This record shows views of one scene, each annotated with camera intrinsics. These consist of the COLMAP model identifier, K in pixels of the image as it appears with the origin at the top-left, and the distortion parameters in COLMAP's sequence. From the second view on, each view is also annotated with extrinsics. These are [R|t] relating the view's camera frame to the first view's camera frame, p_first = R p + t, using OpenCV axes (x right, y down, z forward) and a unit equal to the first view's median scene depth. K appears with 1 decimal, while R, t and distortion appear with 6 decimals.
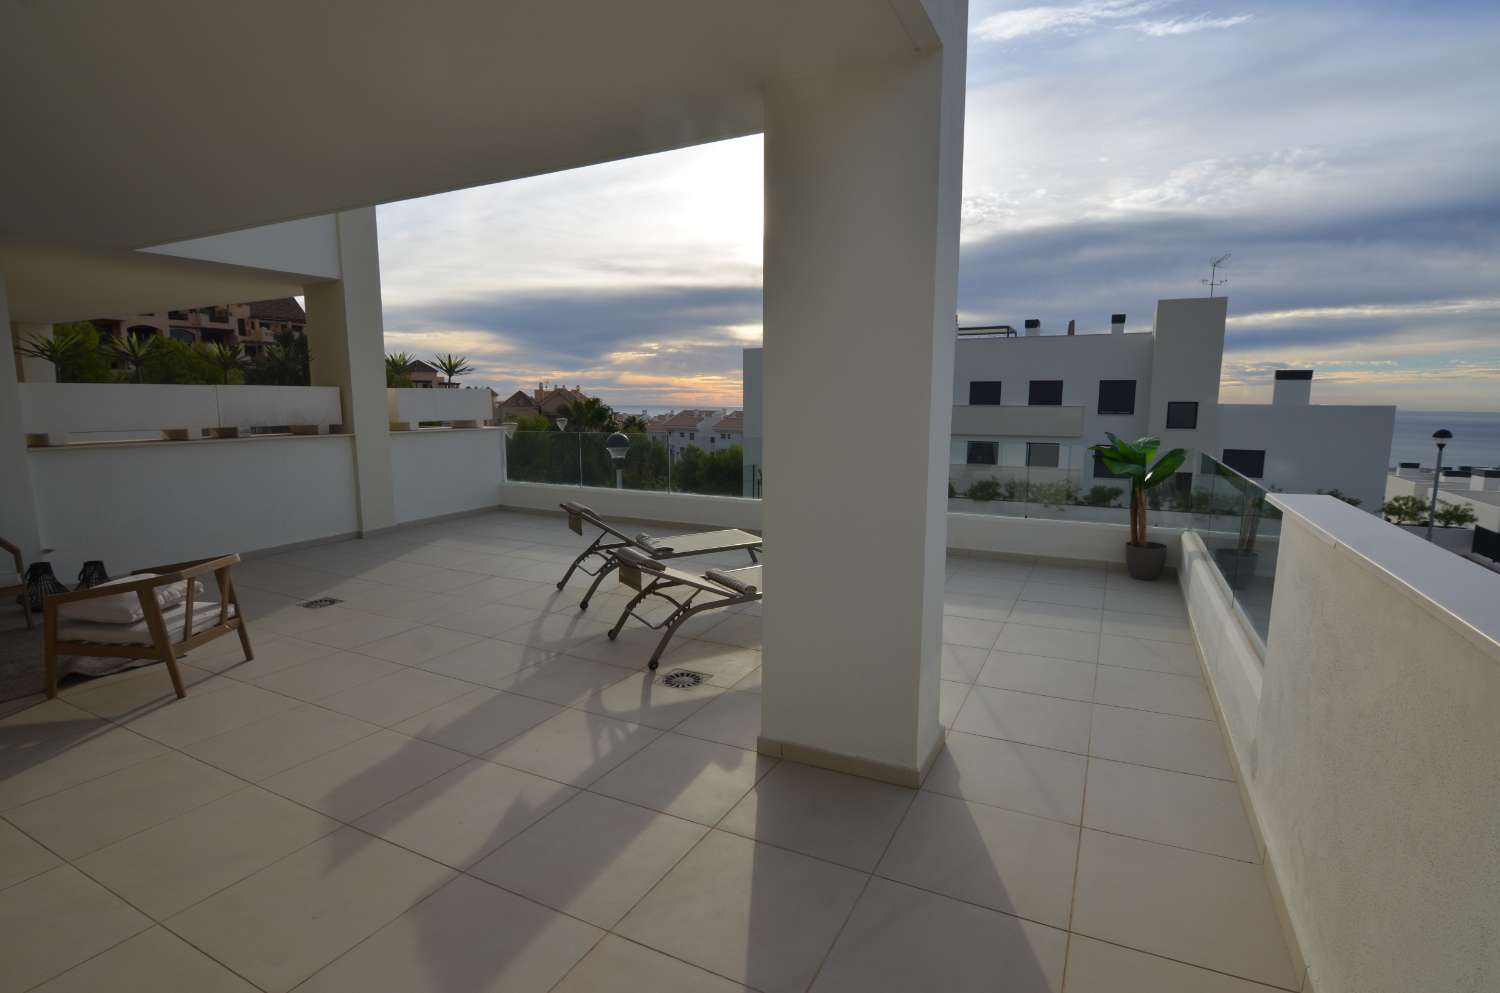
lens RADIAL K [[724.5, 0, 755.4], [0, 724.5, 503.3], [0, 0, 1]] dist [-0.002108, -0.013180]
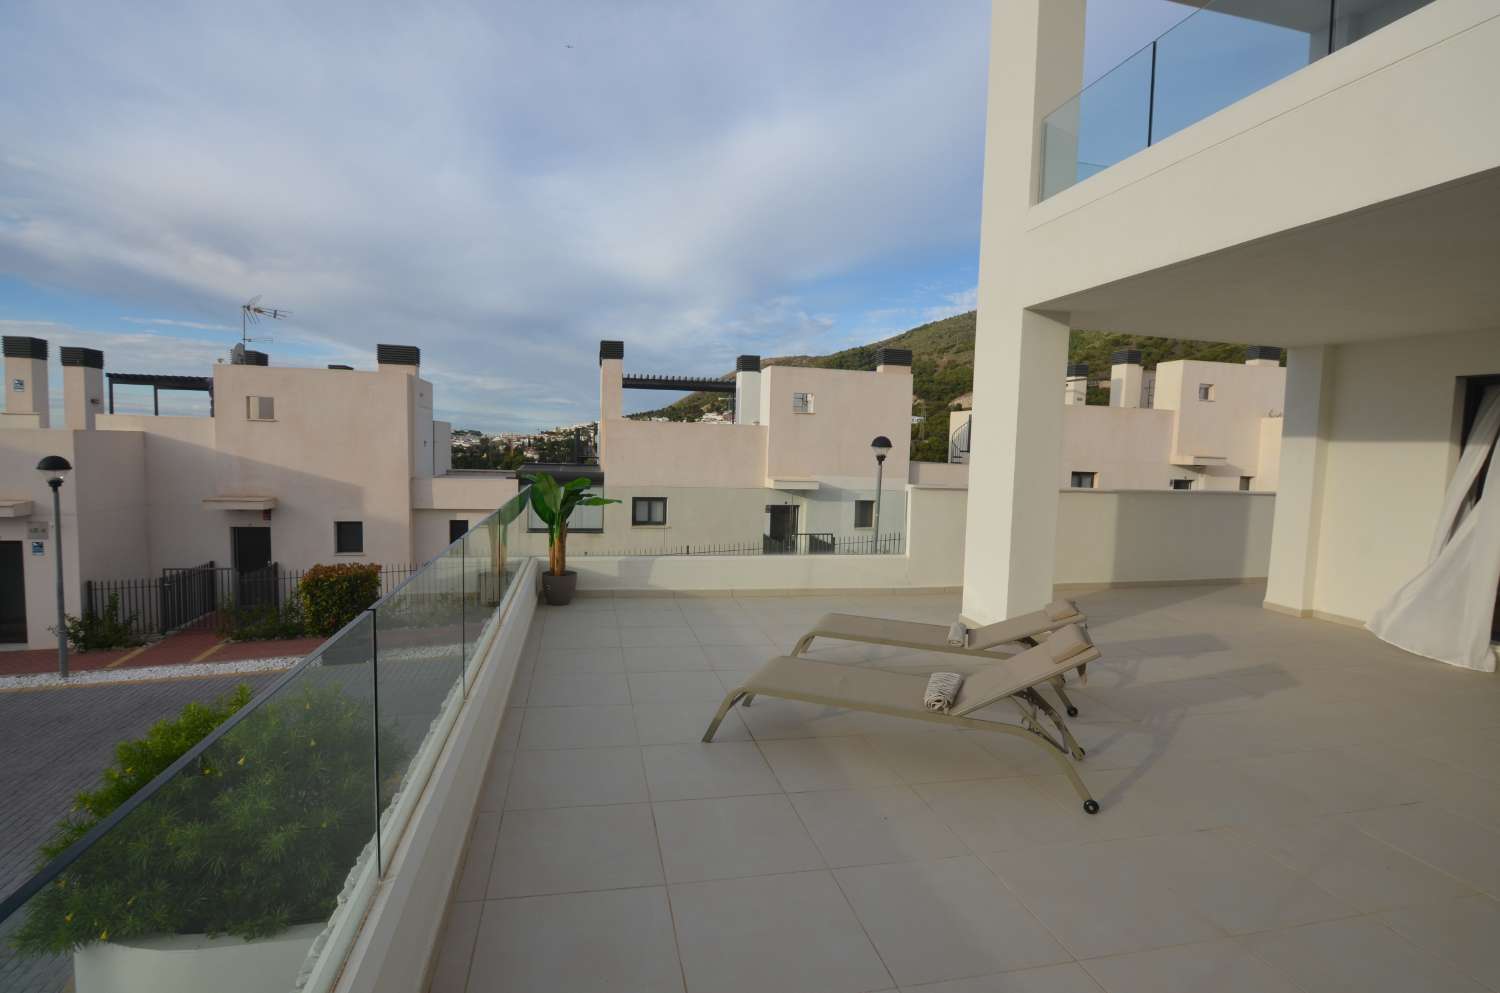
lens RADIAL K [[724.5, 0, 755.4], [0, 724.5, 503.3], [0, 0, 1]] dist [-0.002108, -0.013180]
pose [[-0.647053, -0.078358, 0.758408, -0.497341], [0.080431, 0.982140, 0.170095, -0.220503], [-0.758191, 0.171060, -0.629194, 1.485244]]
